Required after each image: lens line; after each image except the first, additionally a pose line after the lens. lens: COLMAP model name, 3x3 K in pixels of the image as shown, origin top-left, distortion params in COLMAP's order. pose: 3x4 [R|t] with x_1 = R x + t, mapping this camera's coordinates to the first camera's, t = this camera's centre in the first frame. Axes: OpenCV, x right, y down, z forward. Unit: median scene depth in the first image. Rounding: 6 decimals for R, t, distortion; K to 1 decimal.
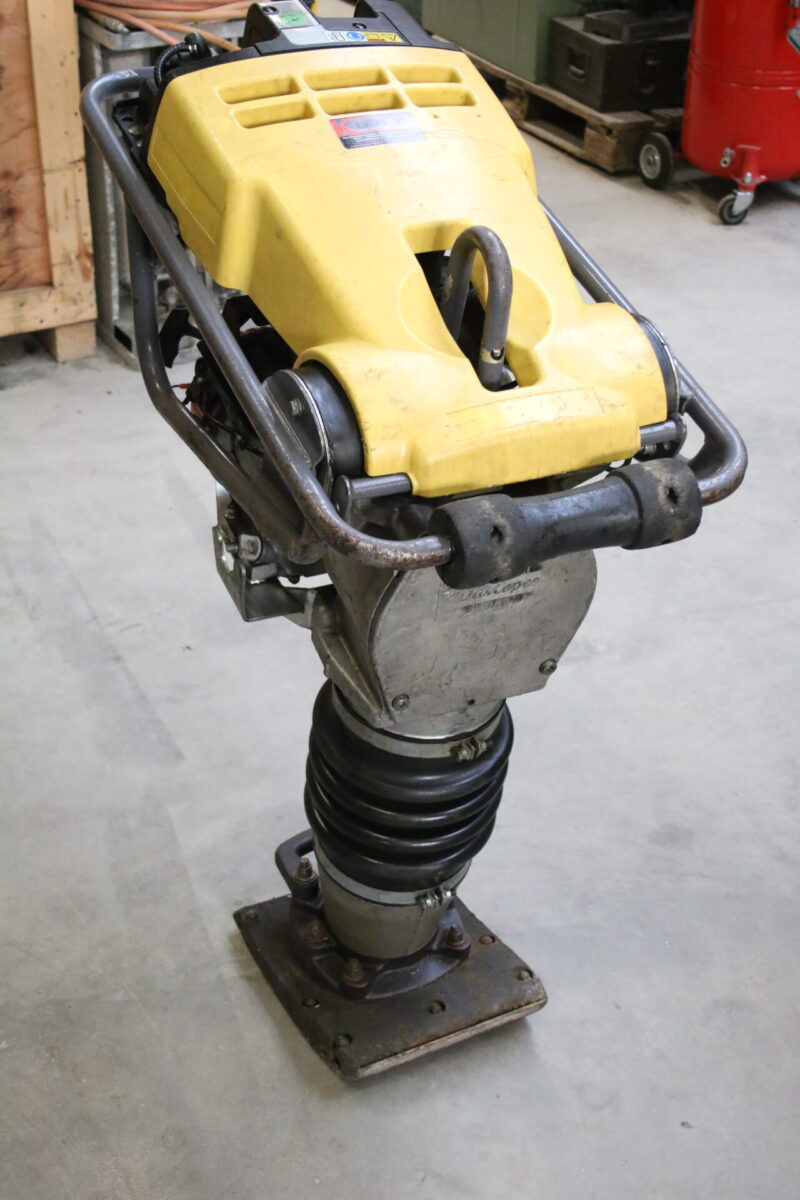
lens RADIAL K [[1728.4, 0, 395.7], [0, 1728.4, 596.2], [0, 0, 1]] dist [-0.011829, 0.000000]
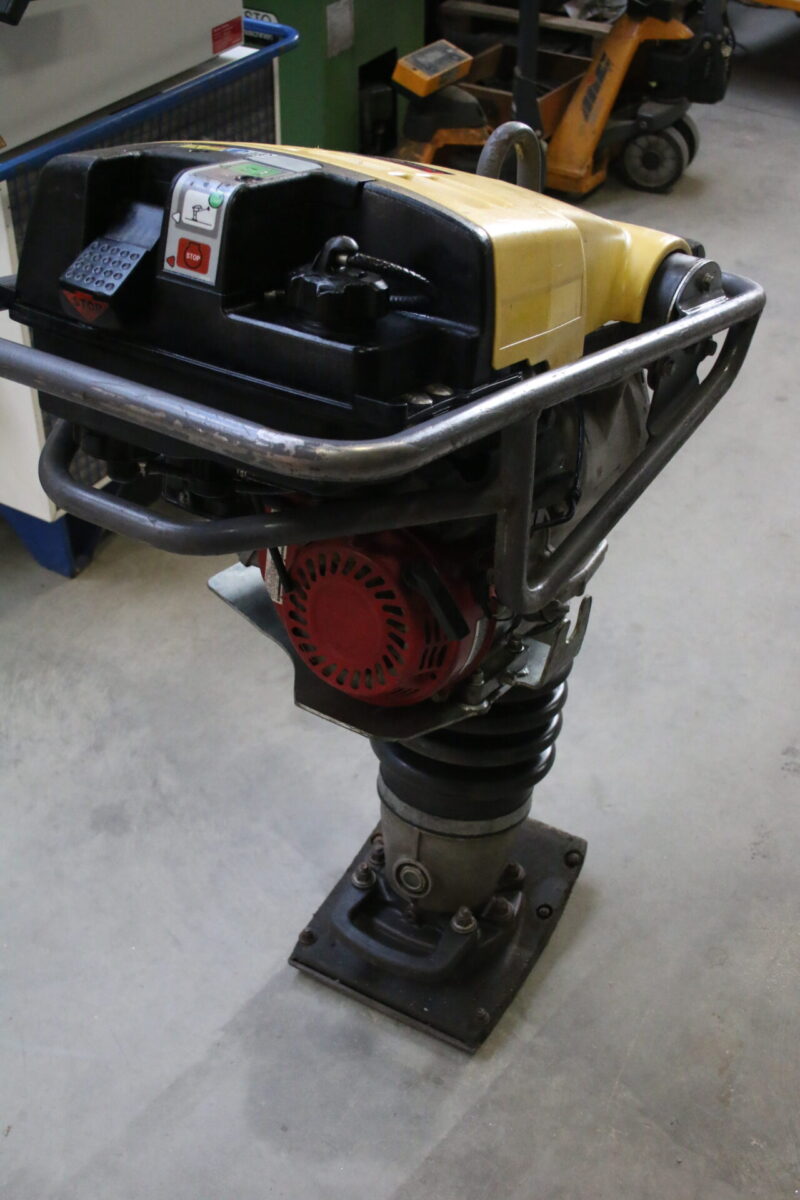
lens RADIAL K [[1450.4, 0, 396.4], [0, 1450.4, 601.0], [0, 0, 1]] dist [-0.021959, 0.000000]
pose [[-0.537802, -0.537650, 0.649386, -0.398548], [0.430257, 0.487369, 0.759836, -0.480598], [-0.725016, 0.688044, -0.030781, 0.801652]]
